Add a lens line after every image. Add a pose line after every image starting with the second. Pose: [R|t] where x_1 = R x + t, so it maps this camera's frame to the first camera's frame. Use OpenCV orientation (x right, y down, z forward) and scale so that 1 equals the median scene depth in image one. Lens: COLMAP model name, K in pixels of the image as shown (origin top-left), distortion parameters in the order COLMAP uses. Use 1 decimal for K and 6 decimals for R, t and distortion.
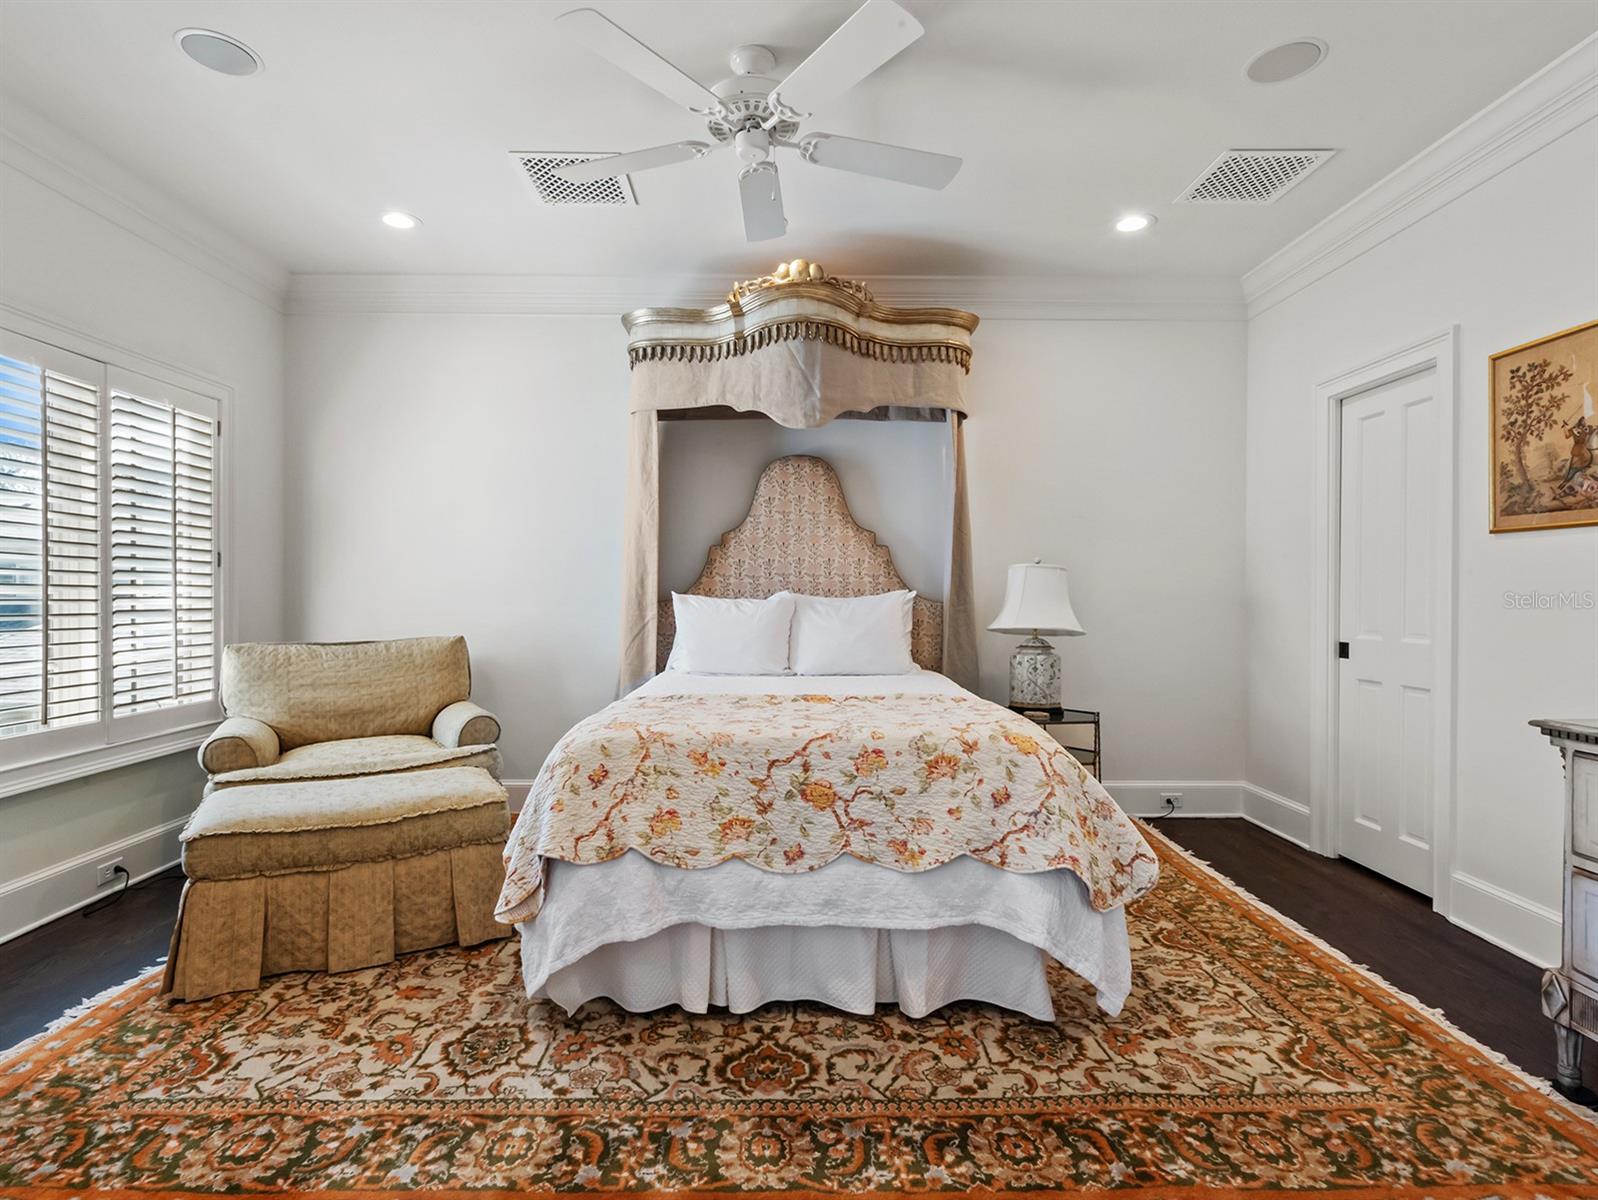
lens RADIAL K [[814.4, 0, 792.4], [0, 814.4, 596.9], [0, 0, 1]] dist [-0.000319, 0.000250]
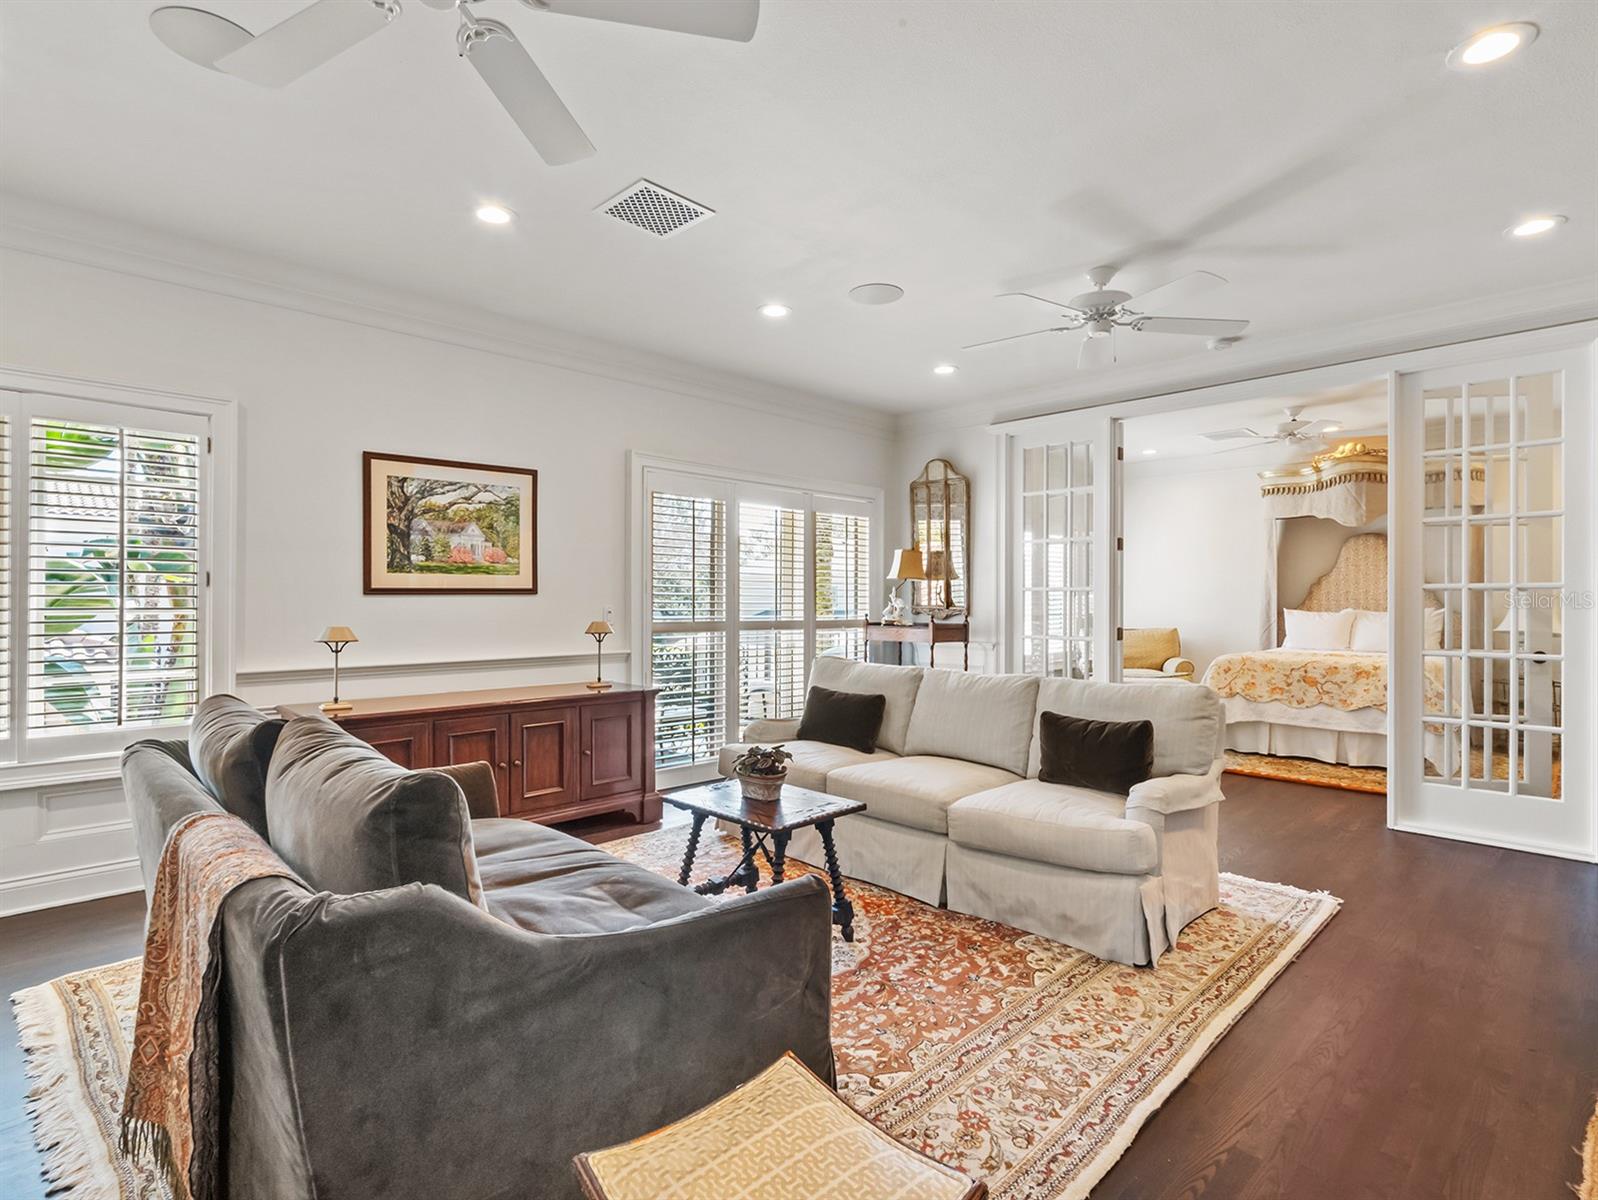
lens RADIAL K [[814.4, 0, 791.6], [0, 814.4, 600.7], [0, 0, 1]] dist [-0.000319, 0.000250]
pose [[0.691373, -0.000963, -0.722497, 0.809573], [-0.005495, 0.999963, -0.006591, -0.009433], [0.722477, 0.008527, 0.691342, -2.210601]]
